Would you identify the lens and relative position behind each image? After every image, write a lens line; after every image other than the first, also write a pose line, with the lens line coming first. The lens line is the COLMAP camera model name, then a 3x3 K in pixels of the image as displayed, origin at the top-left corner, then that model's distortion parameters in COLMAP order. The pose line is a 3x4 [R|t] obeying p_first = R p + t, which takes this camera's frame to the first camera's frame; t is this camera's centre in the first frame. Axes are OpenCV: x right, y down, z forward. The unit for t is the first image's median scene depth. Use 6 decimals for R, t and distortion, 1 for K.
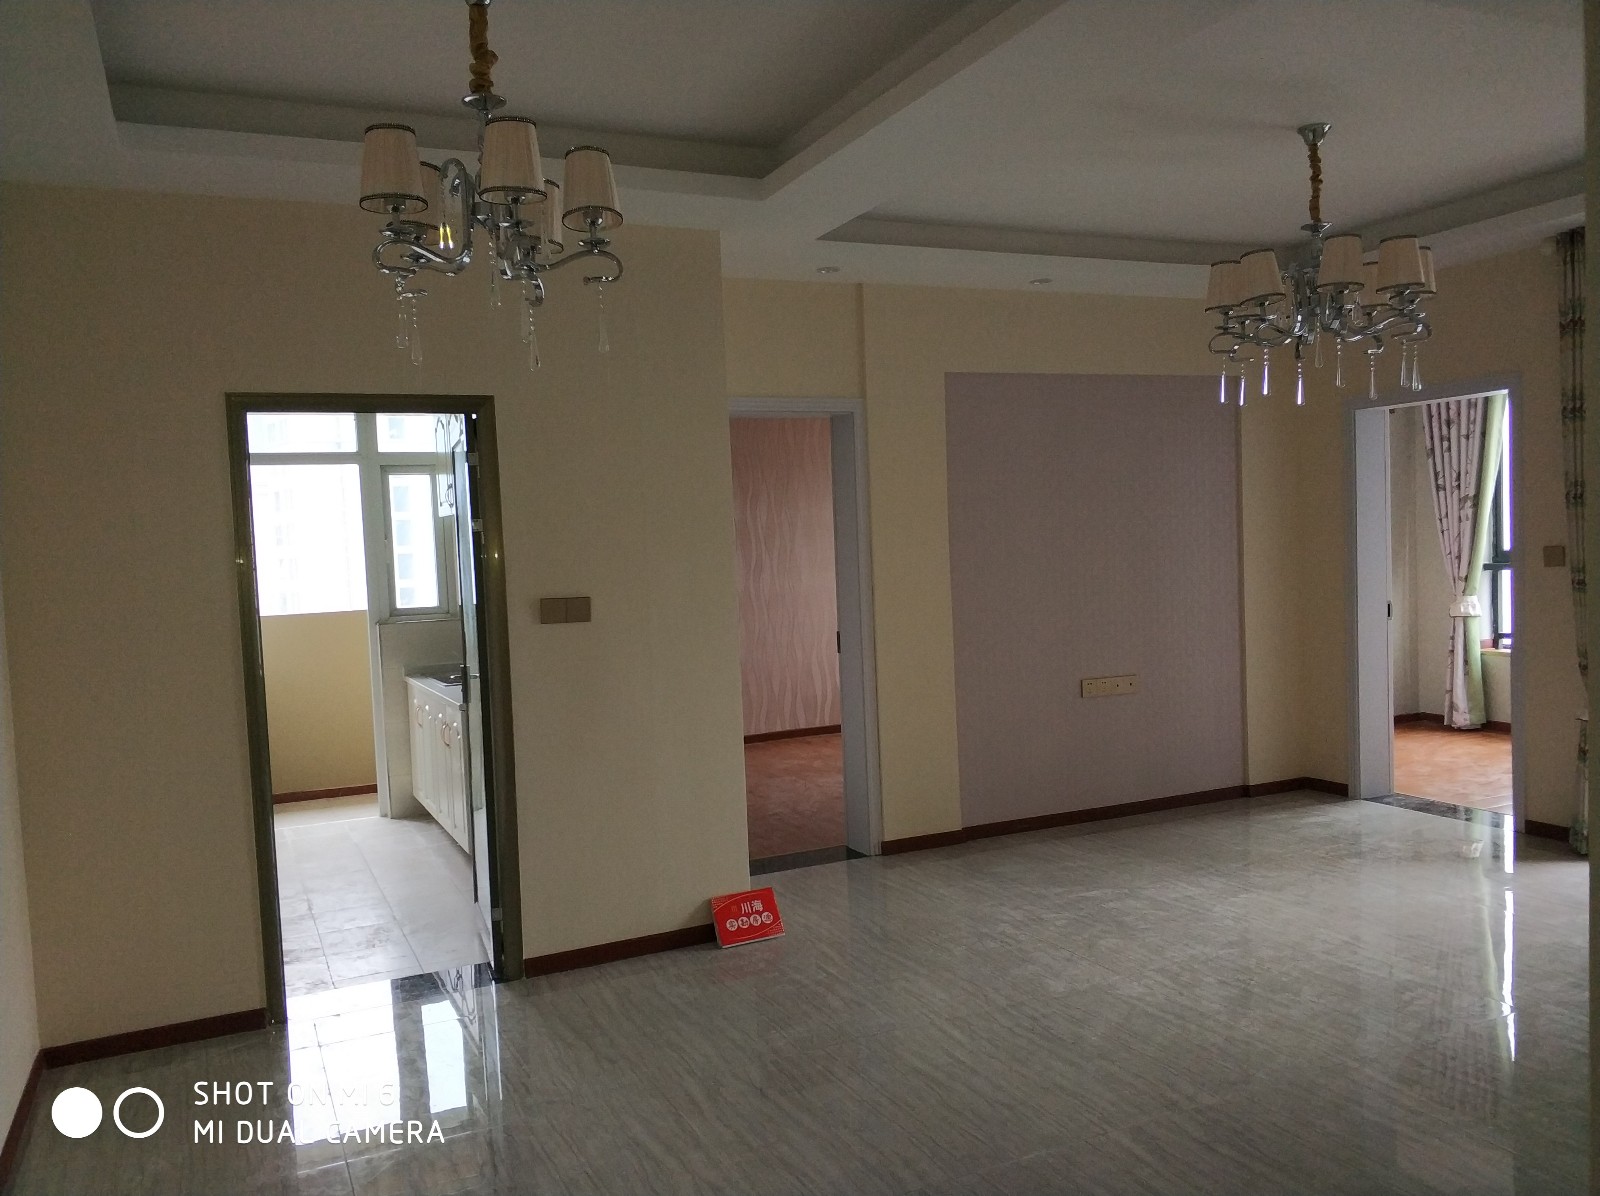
lens RADIAL K [[1234.5, 0, 799.6], [0, 1234.5, 601.7], [0, 0, 1]] dist [0.000007, 0.004726]
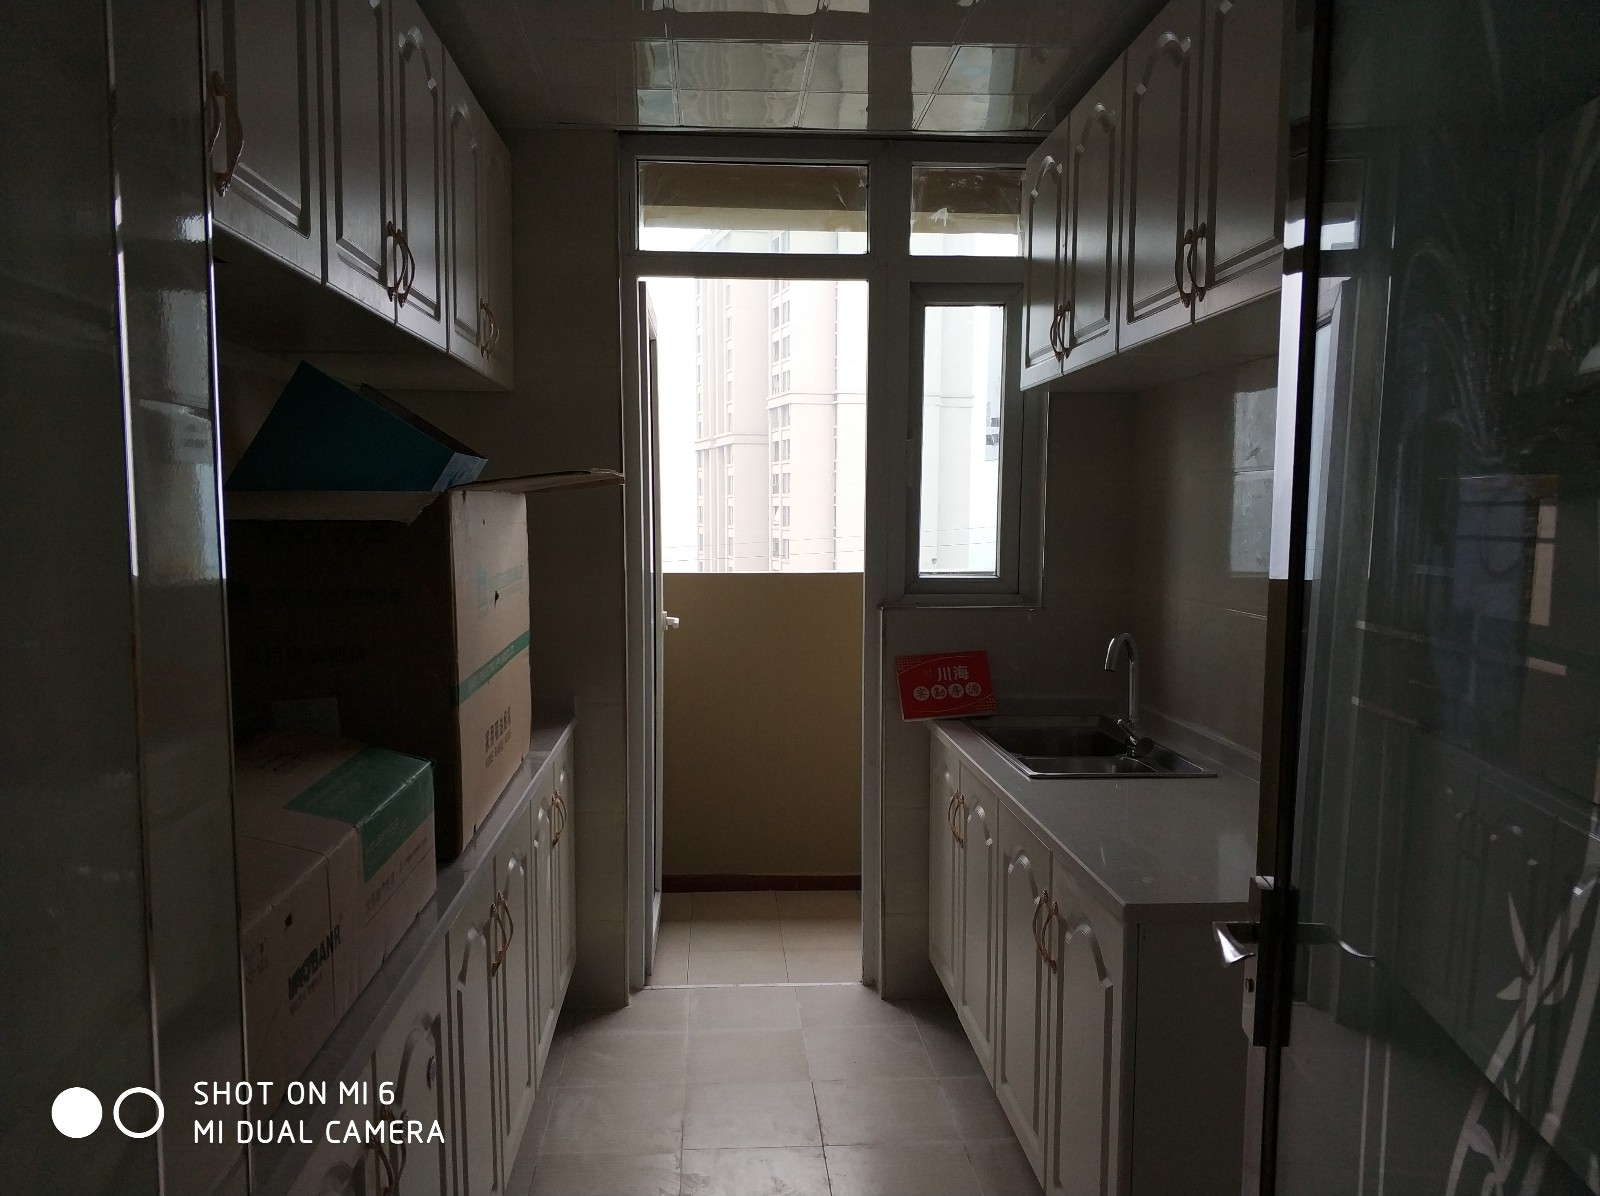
lens RADIAL K [[1234.5, 0, 799.0], [0, 1234.5, 596.8], [0, 0, 1]] dist [0.000007, 0.004726]
pose [[0.922416, 0.087179, -0.376230, -0.183335], [-0.064608, 0.995294, 0.072225, -0.021884], [0.380756, -0.042314, 0.923707, 0.518425]]
